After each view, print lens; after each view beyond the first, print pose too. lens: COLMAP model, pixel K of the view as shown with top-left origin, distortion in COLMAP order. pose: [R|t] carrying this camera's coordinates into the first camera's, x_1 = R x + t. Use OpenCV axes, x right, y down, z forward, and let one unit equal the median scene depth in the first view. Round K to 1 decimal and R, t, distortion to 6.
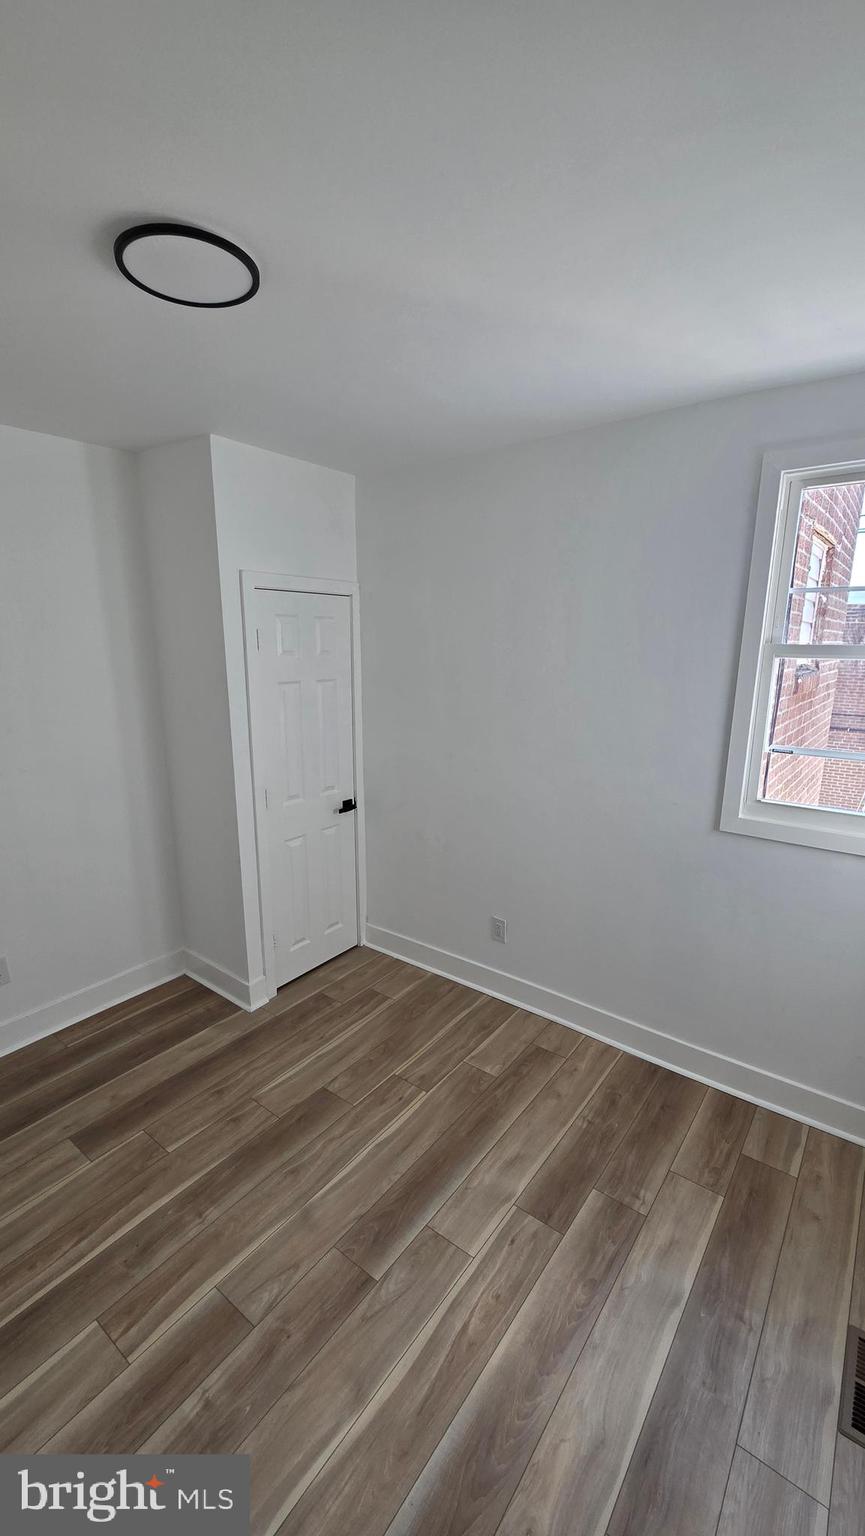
lens RADIAL K [[614.3, 0, 432.7], [0, 614.3, 773.8], [0, 0, 1]] dist [0.001772, 0.000182]
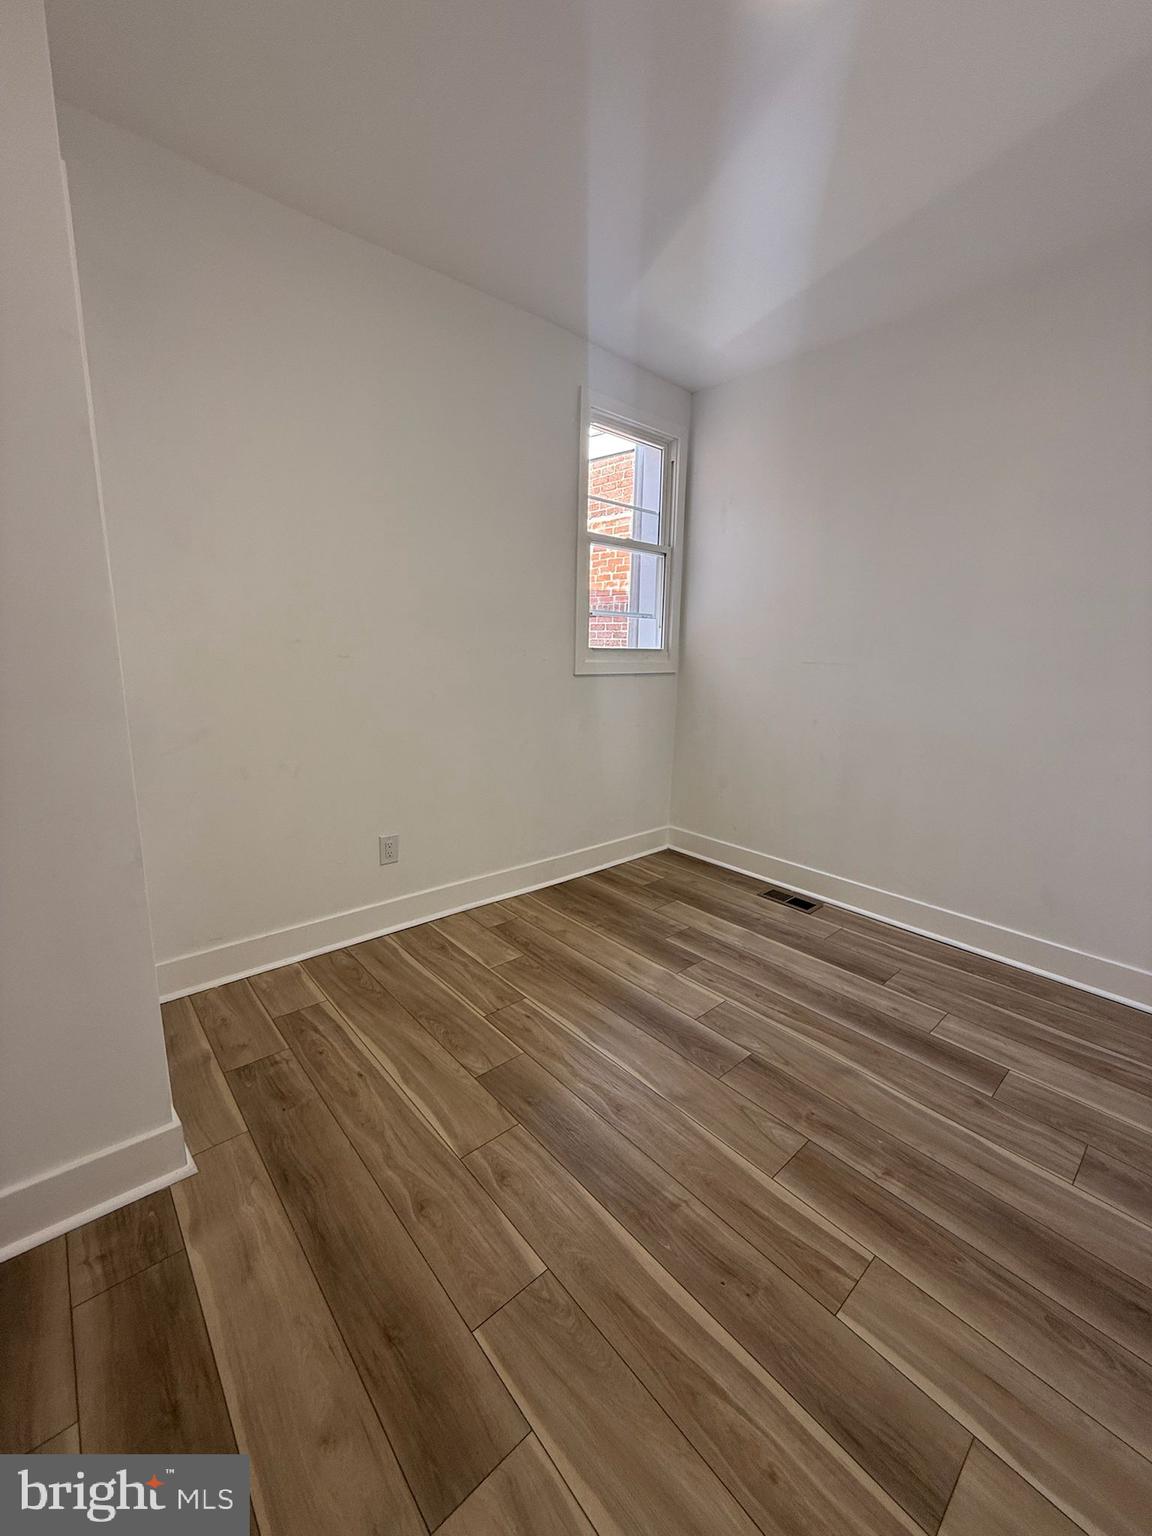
lens RADIAL K [[611.6, 0, 578.1], [0, 611.6, 766.7], [0, 0, 1]] dist [0.002122, -0.001128]
pose [[0.200335, -0.193706, 0.960387, -0.975599], [0.177192, 0.971258, 0.158937, 0.095689], [-0.963571, 0.138332, 0.228900, 0.873981]]
